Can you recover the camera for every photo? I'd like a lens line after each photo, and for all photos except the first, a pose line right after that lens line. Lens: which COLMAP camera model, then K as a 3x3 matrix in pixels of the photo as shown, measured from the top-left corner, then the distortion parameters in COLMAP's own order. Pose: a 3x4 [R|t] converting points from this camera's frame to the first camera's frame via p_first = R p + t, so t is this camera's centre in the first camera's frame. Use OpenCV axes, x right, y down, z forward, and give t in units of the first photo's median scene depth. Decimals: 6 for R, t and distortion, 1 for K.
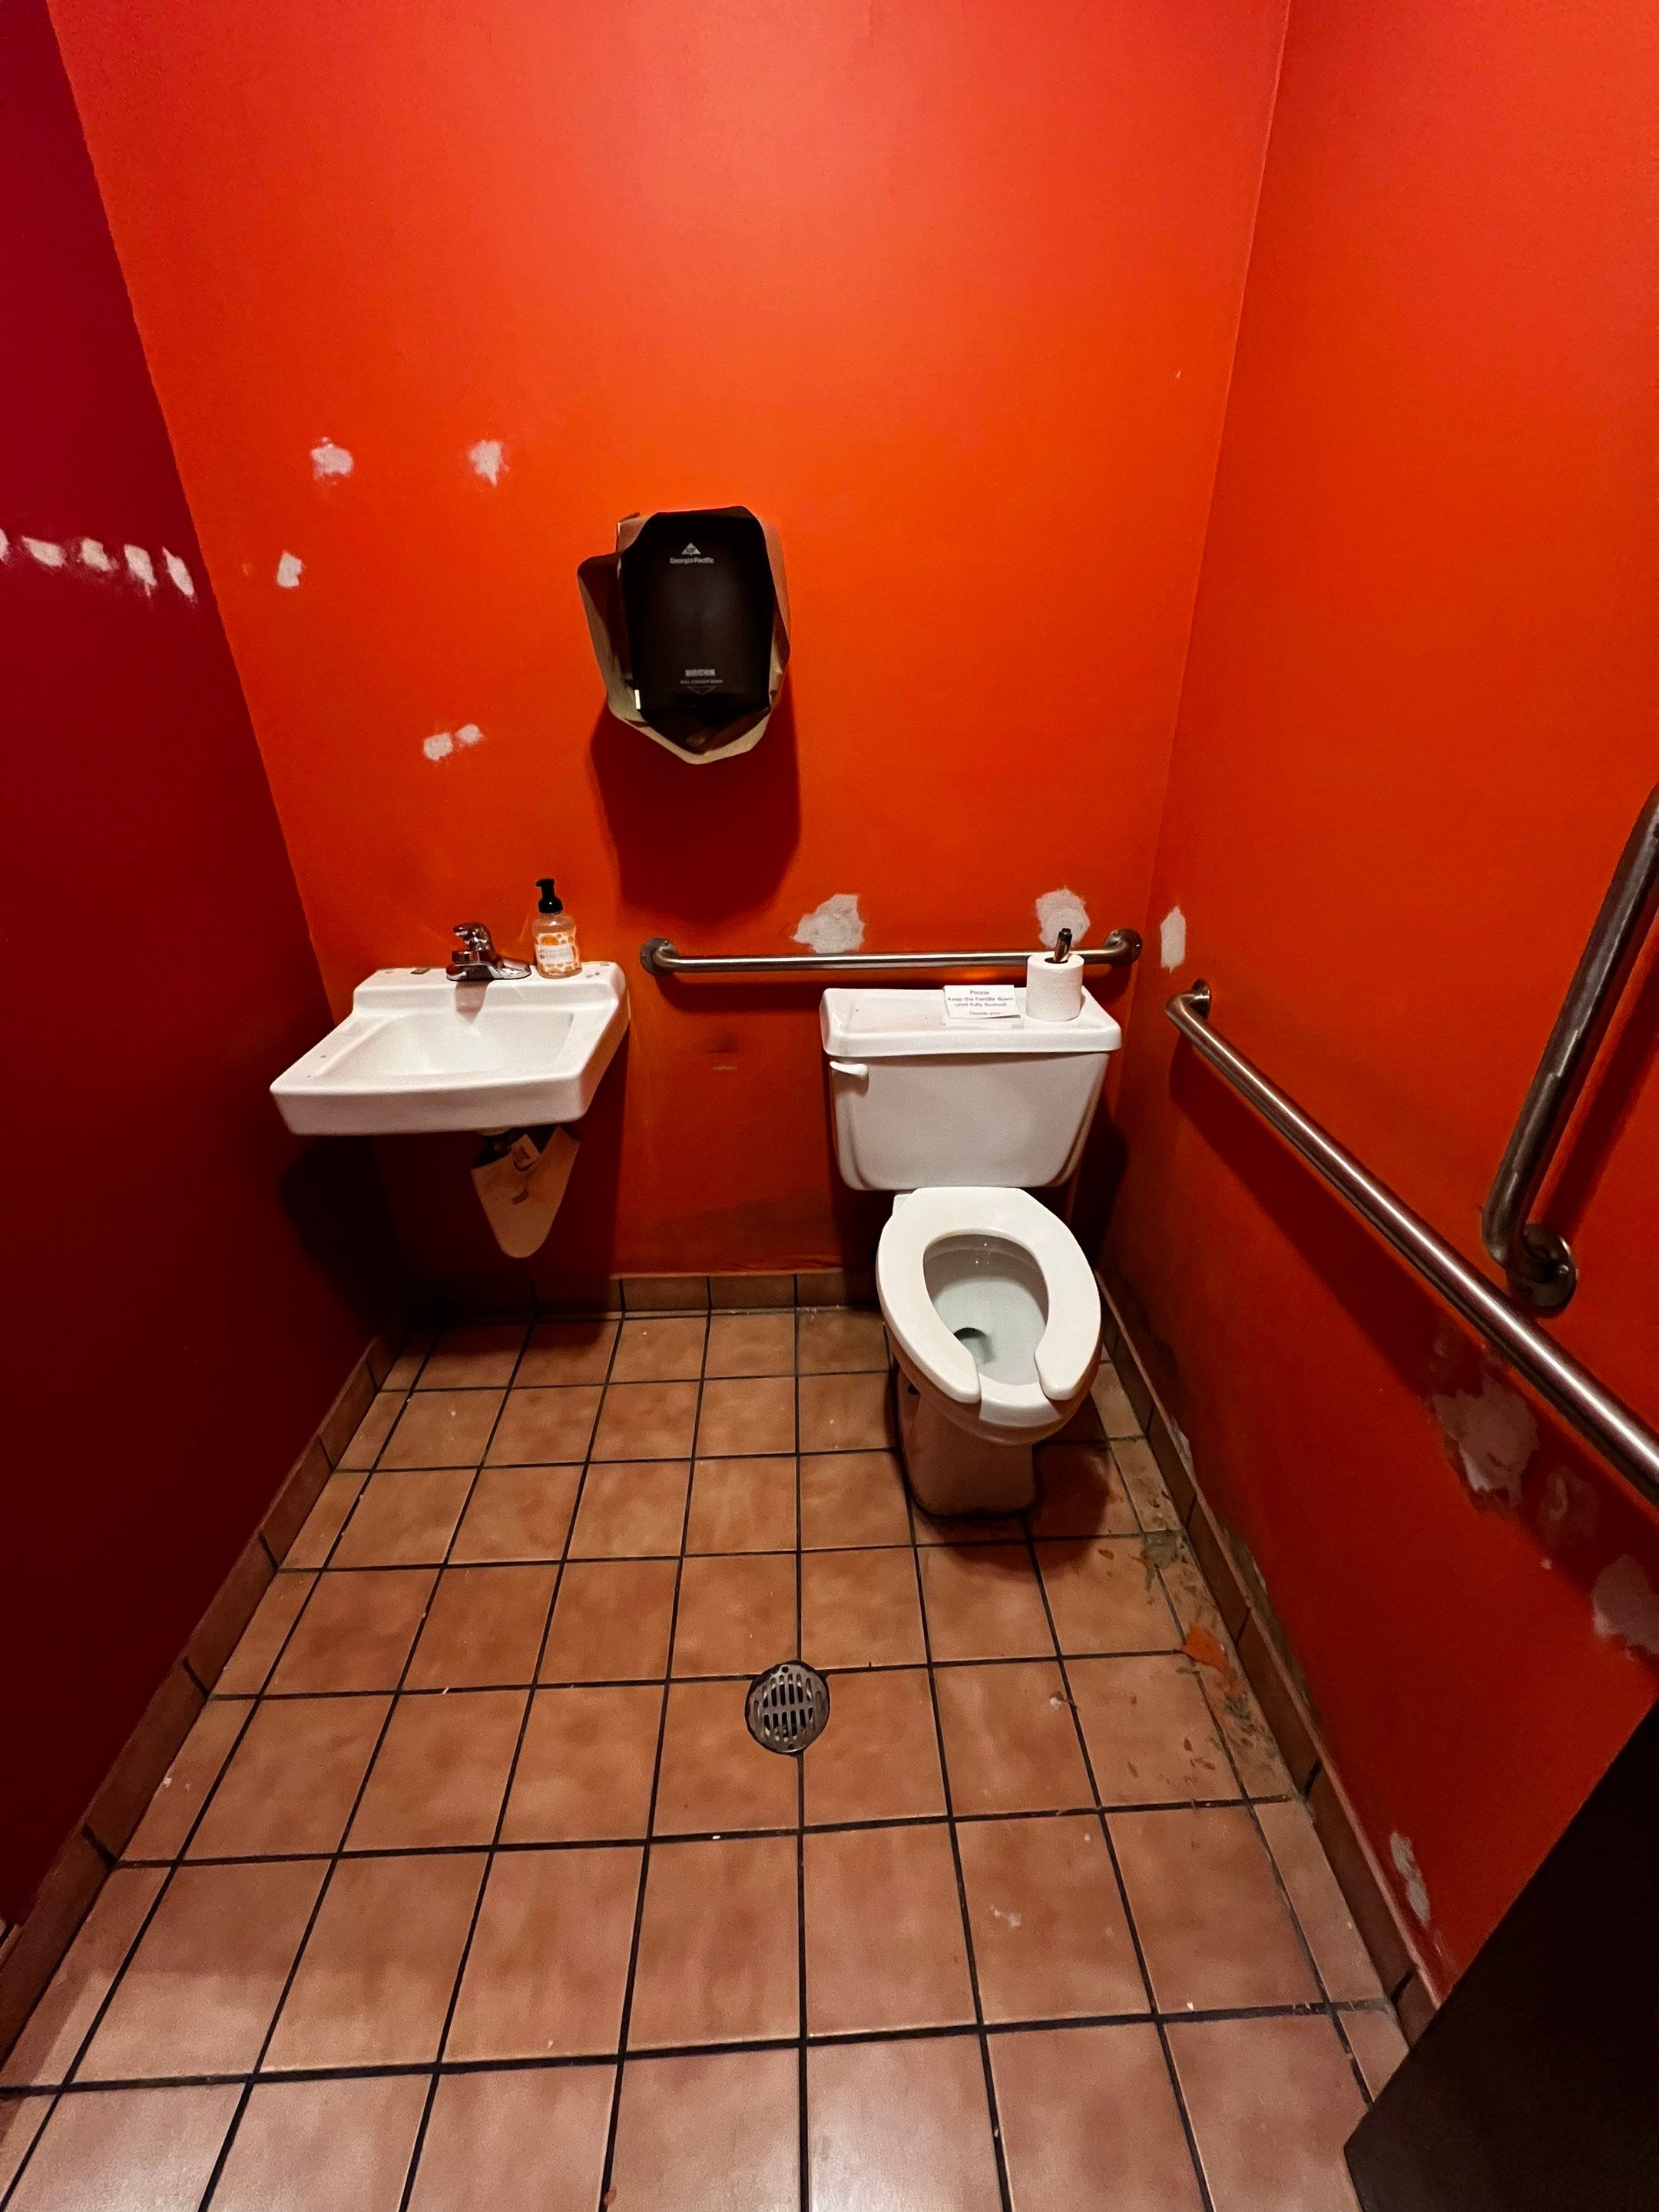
lens RADIAL K [[894.4, 0, 829.5], [0, 894.4, 1106.0], [0, 0, 1]] dist [-0.001334, 0.000217]
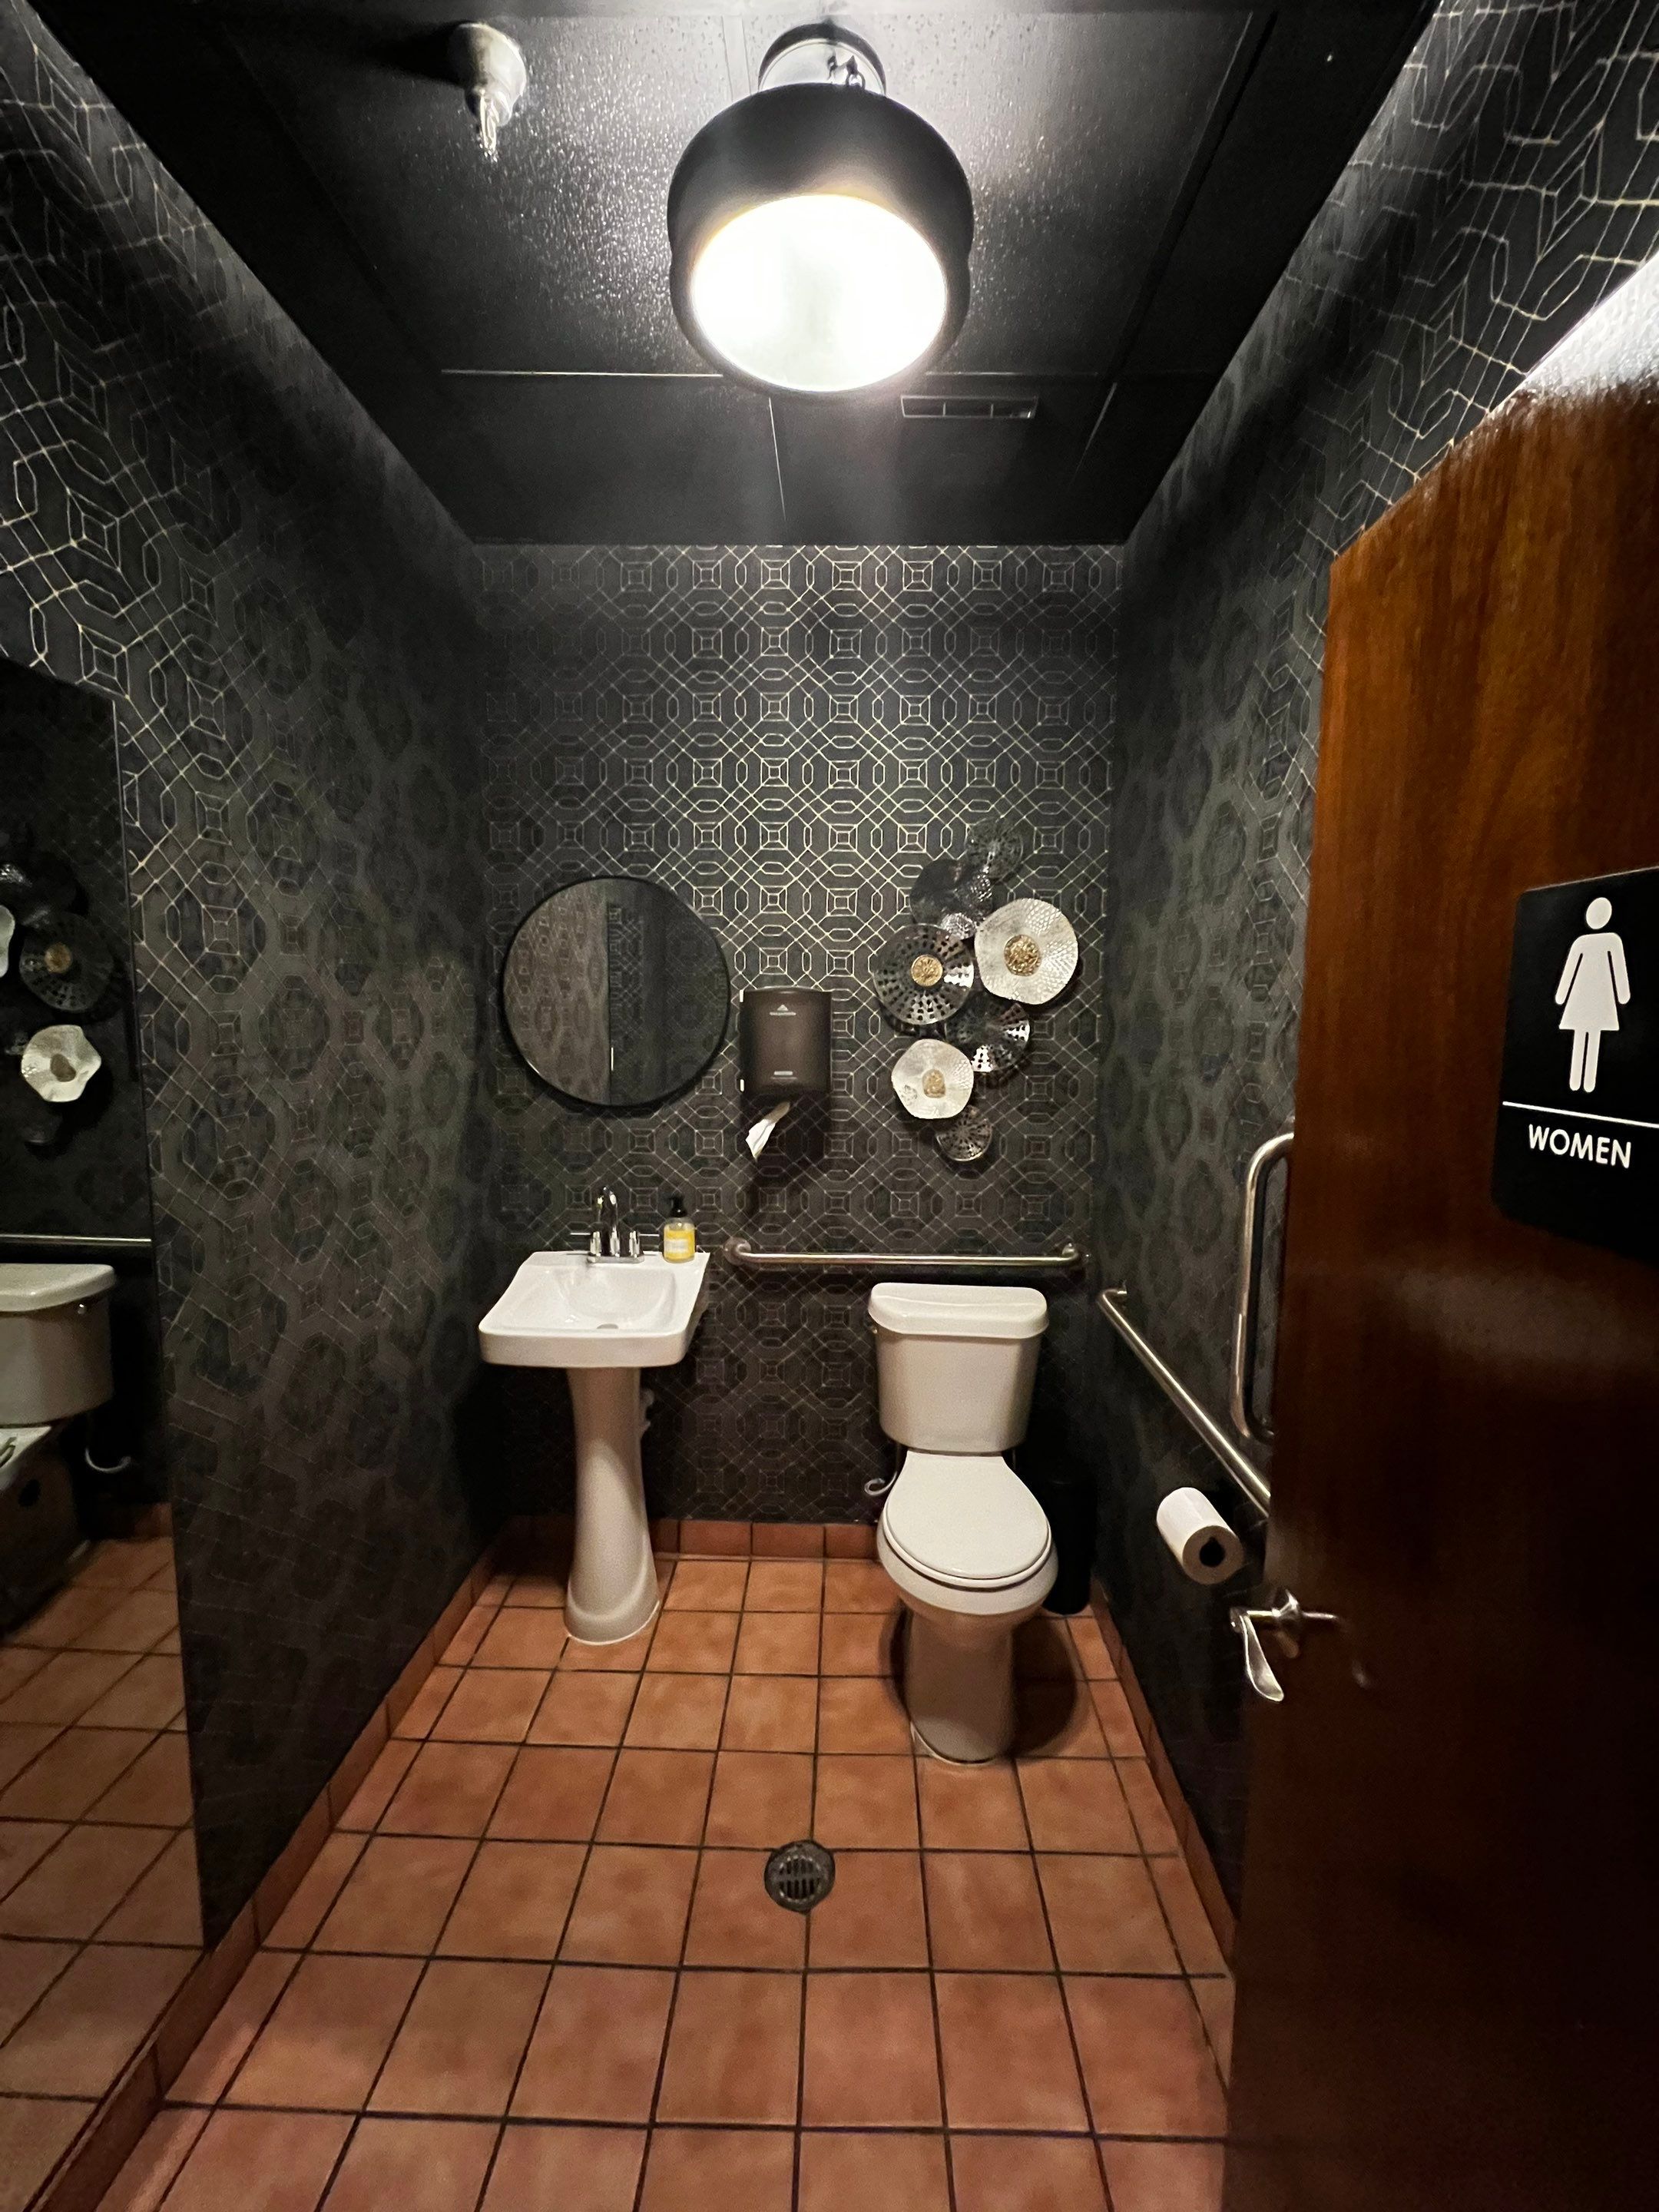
lens RADIAL K [[894.4, 0, 829.5], [0, 894.4, 1106.0], [0, 0, 1]] dist [-0.001334, 0.000217]
pose [[0.997928, 0.025753, -0.058961, 0.034848], [-0.044892, 0.935166, -0.351353, 0.123707], [0.046090, 0.353272, 0.934385, -0.454964]]
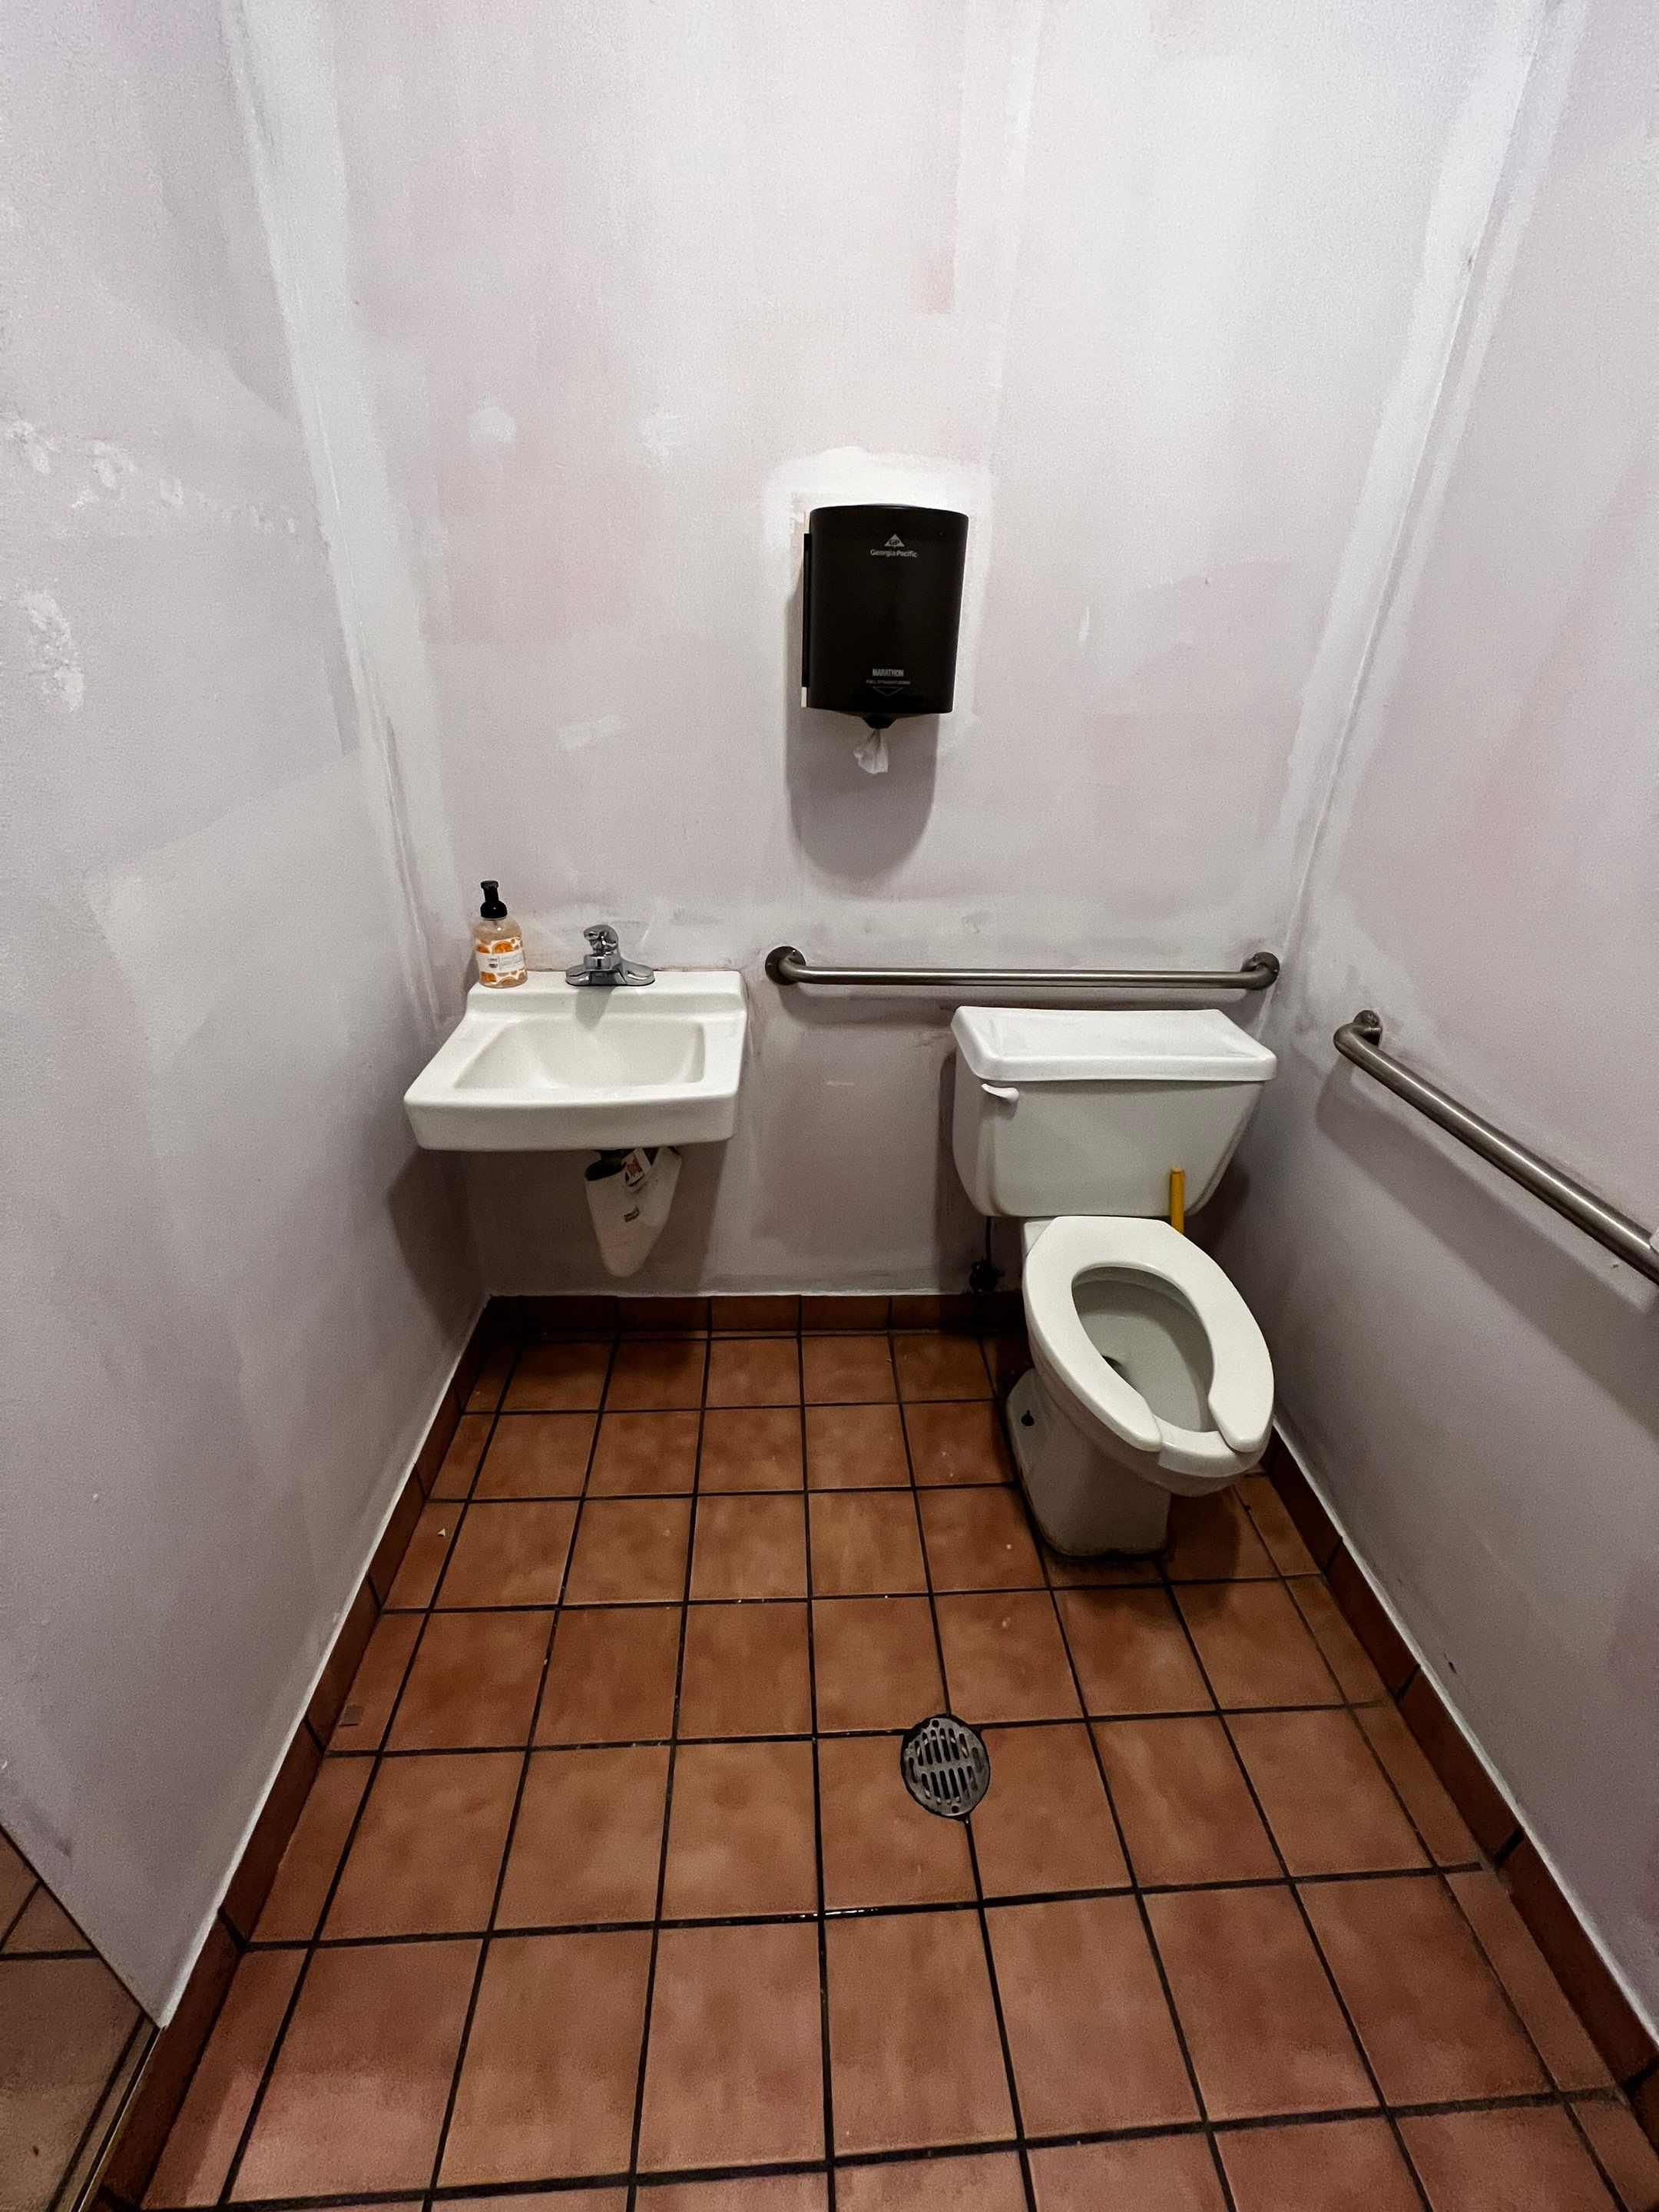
lens RADIAL K [[894.4, 0, 829.5], [0, 894.4, 1106.0], [0, 0, 1]] dist [-0.001334, 0.000217]
pose [[0.999016, 0.027047, 0.035158, -0.212088], [-0.027167, 0.999627, 0.002939, -0.027083], [-0.035066, -0.003892, 0.999377, 0.054299]]
